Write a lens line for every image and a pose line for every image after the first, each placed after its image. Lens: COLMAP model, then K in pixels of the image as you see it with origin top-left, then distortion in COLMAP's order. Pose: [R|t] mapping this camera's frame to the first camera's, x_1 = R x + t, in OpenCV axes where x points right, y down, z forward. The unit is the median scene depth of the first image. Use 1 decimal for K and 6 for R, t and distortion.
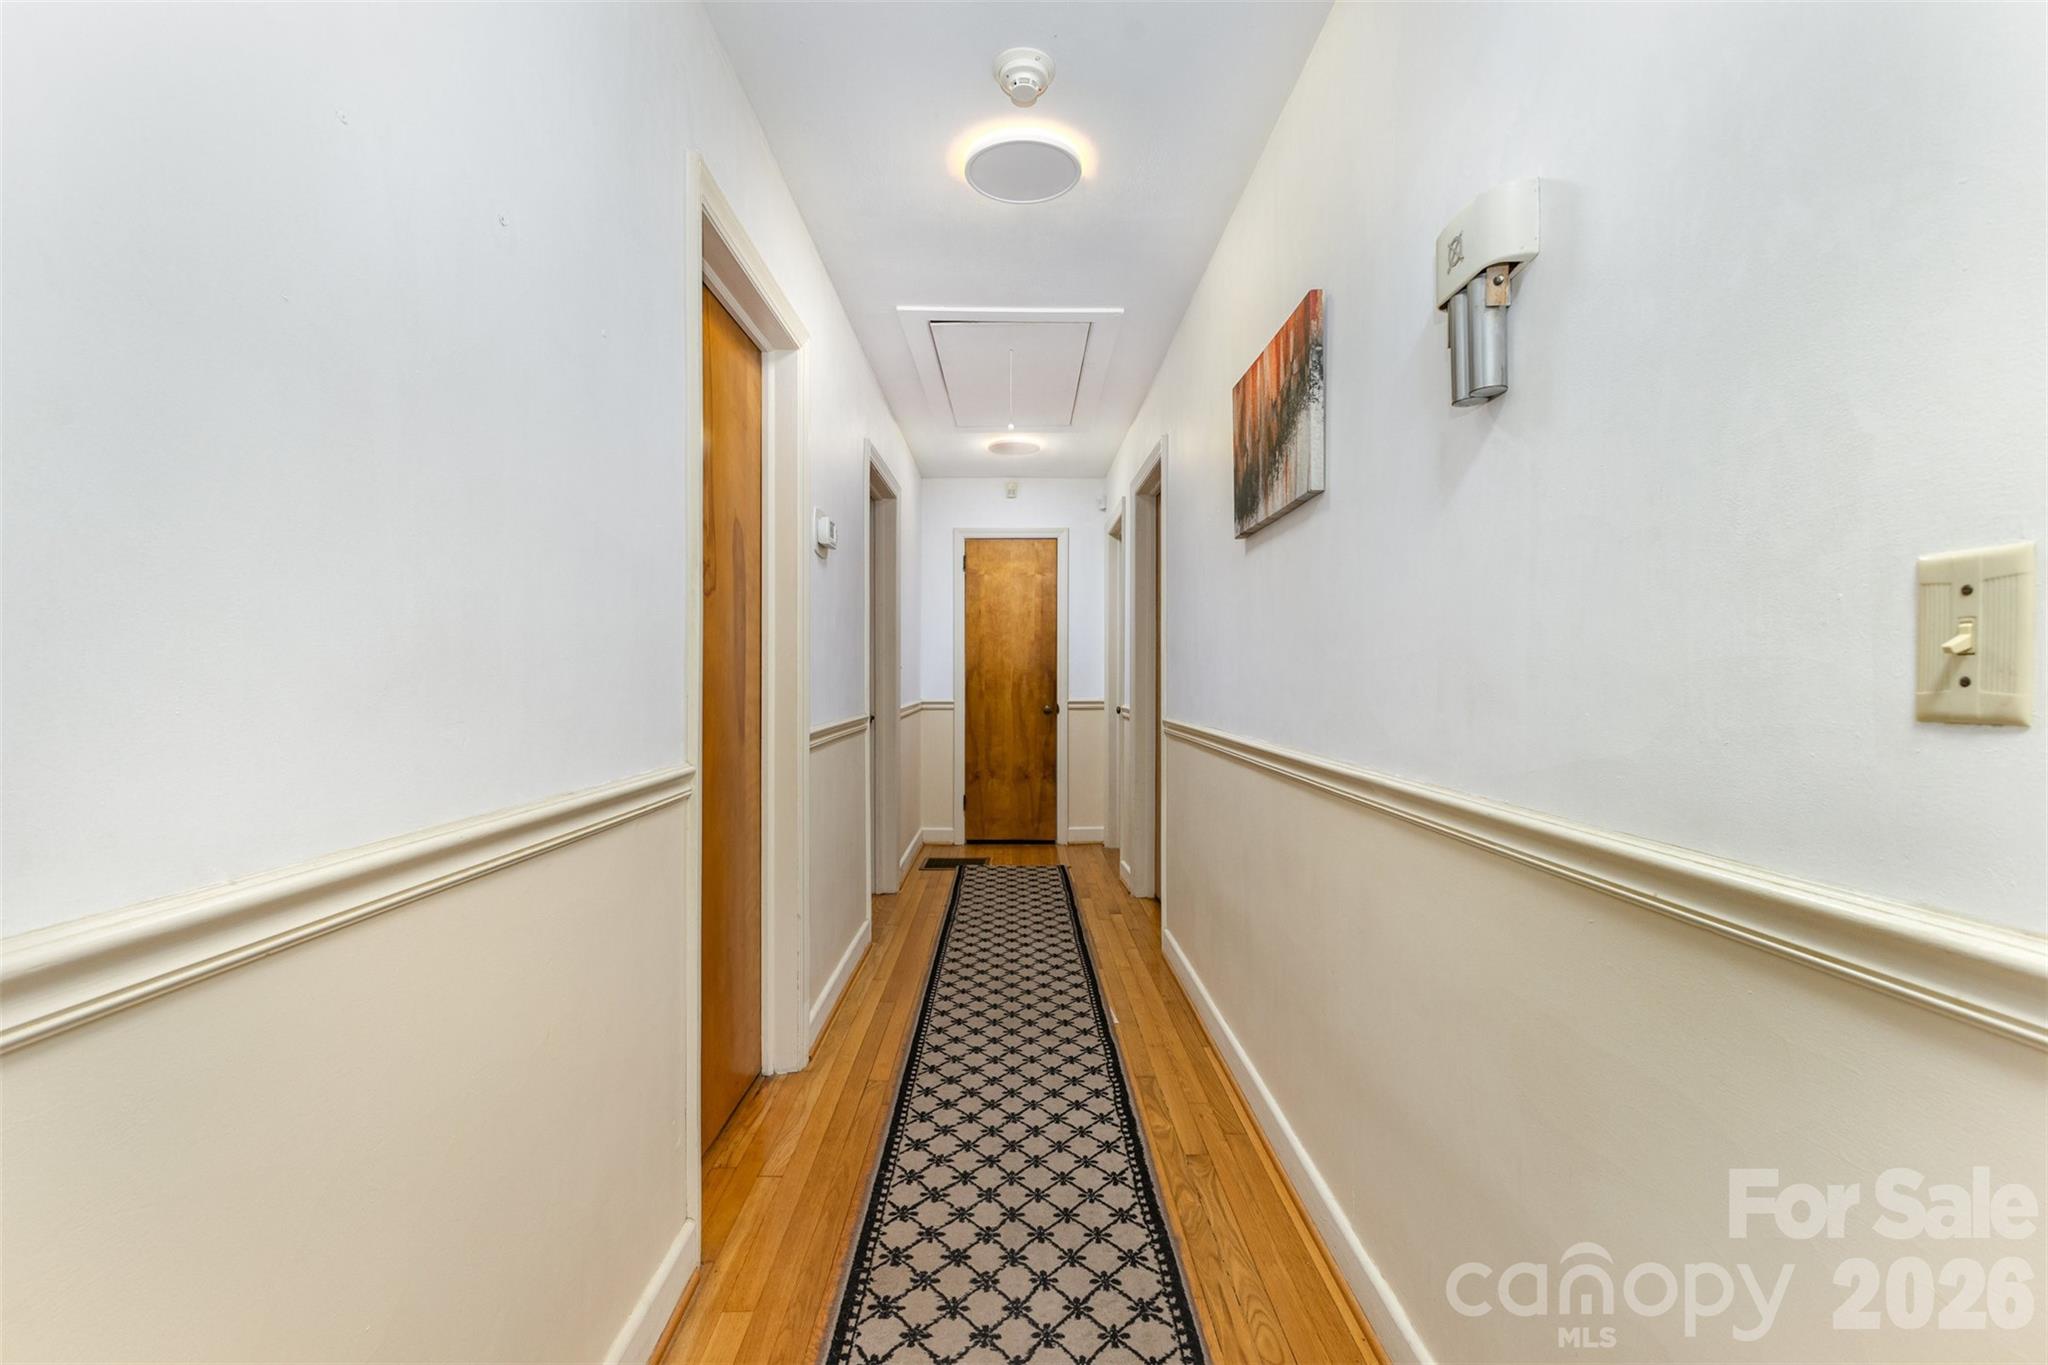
lens RADIAL K [[881.8, 0, 1026.1], [0, 881.8, 685.0], [0, 0, 1]] dist [0.009243, 0.000244]
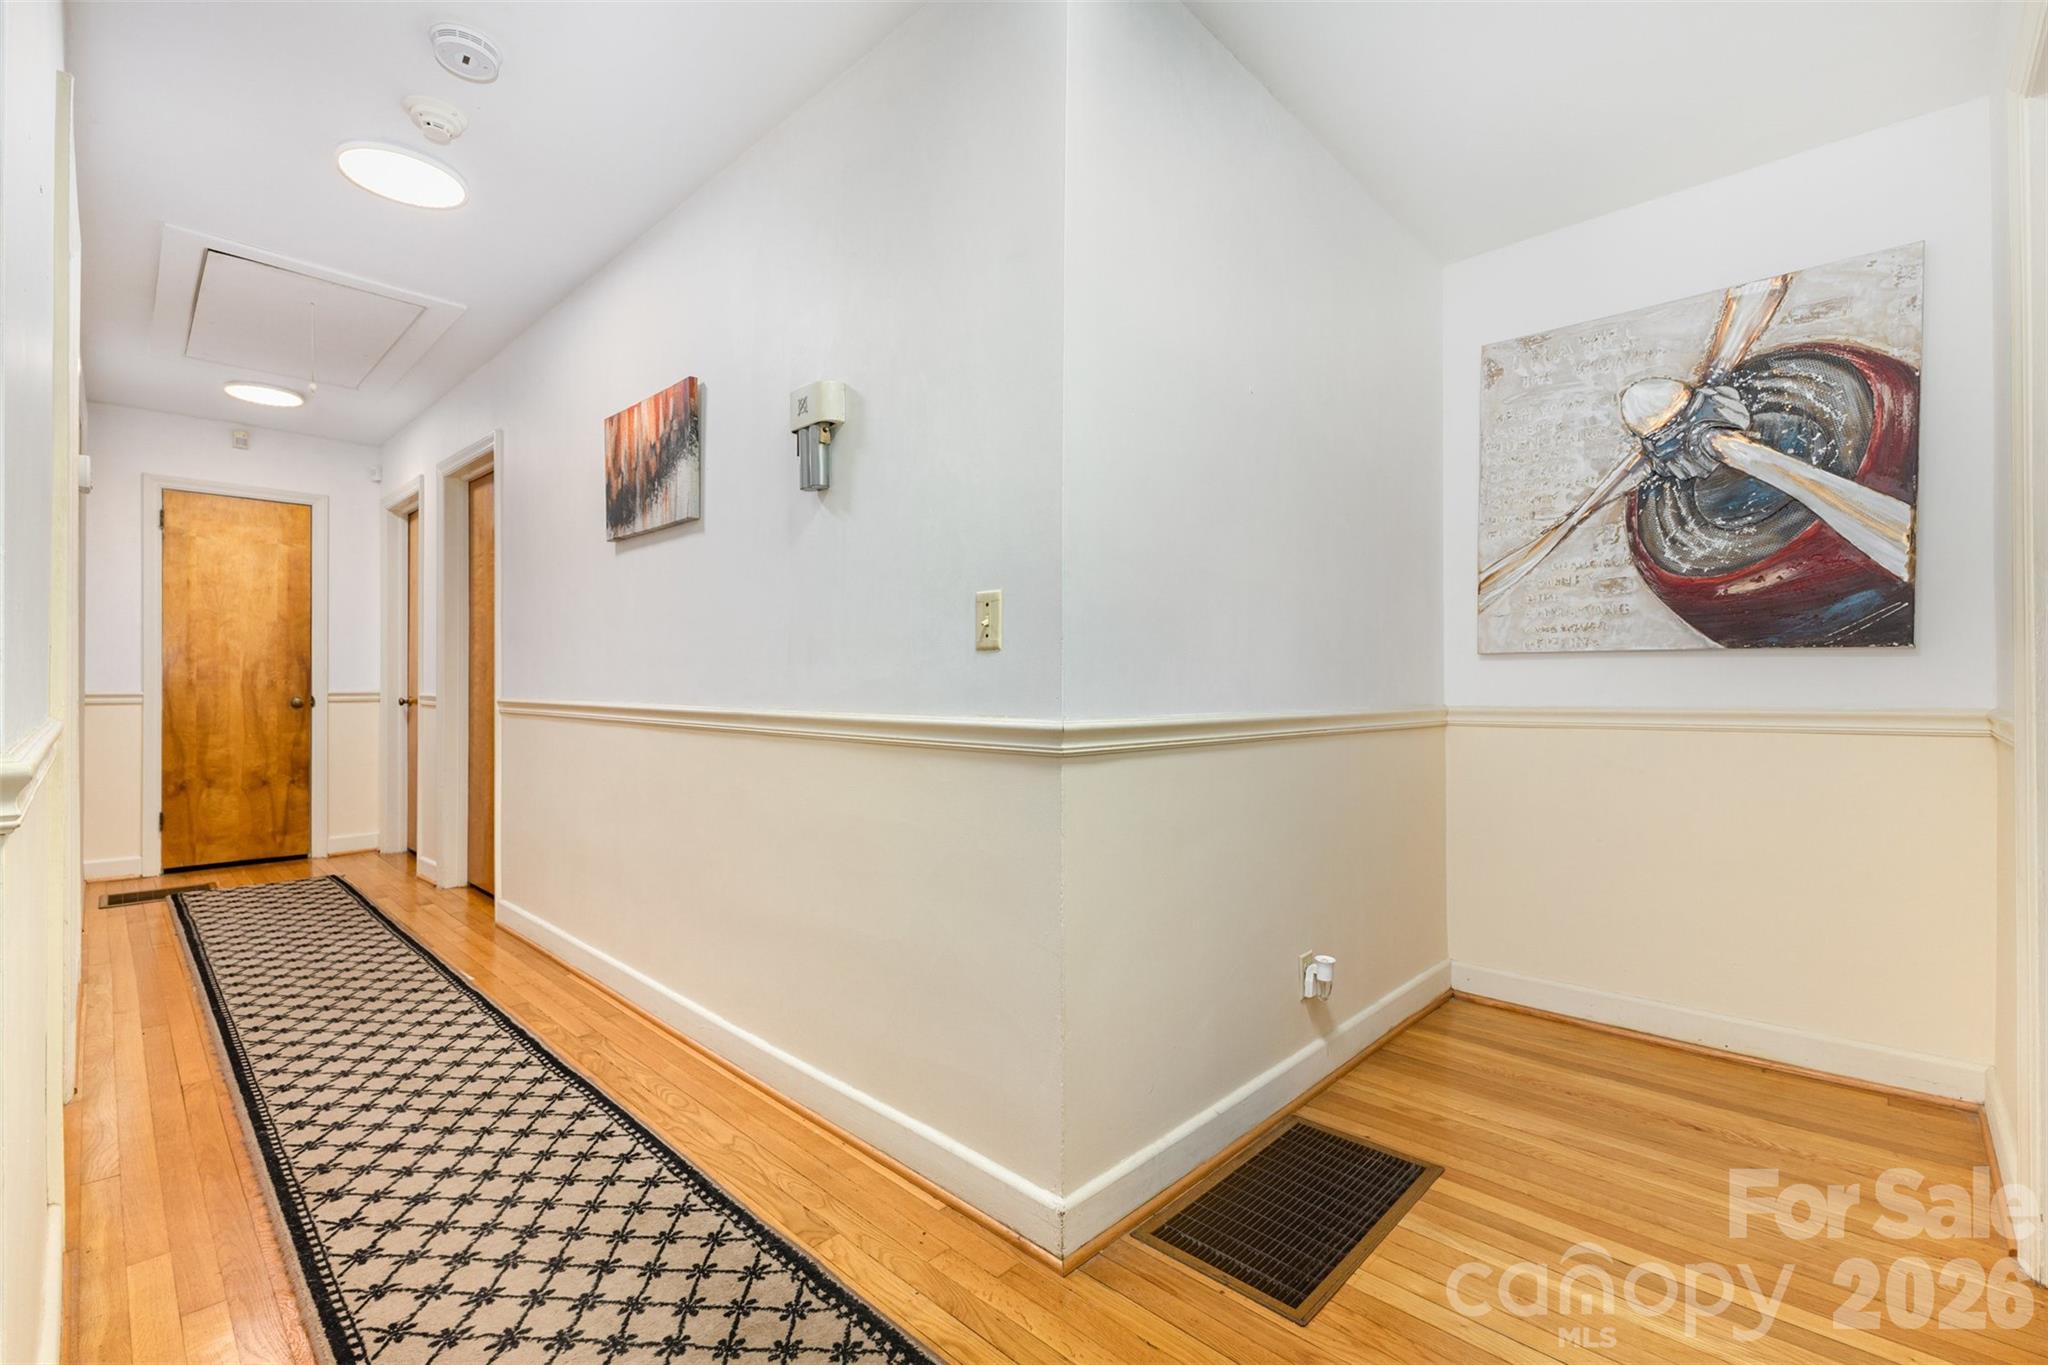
lens RADIAL K [[881.8, 0, 1027.8], [0, 881.8, 685.0], [0, 0, 1]] dist [0.009243, 0.000244]
pose [[0.701214, -0.000801, 0.712950, -0.234116], [0.004899, 0.999981, -0.003695, 0.043029], [-0.712934, 0.006084, 0.701205, -0.287120]]
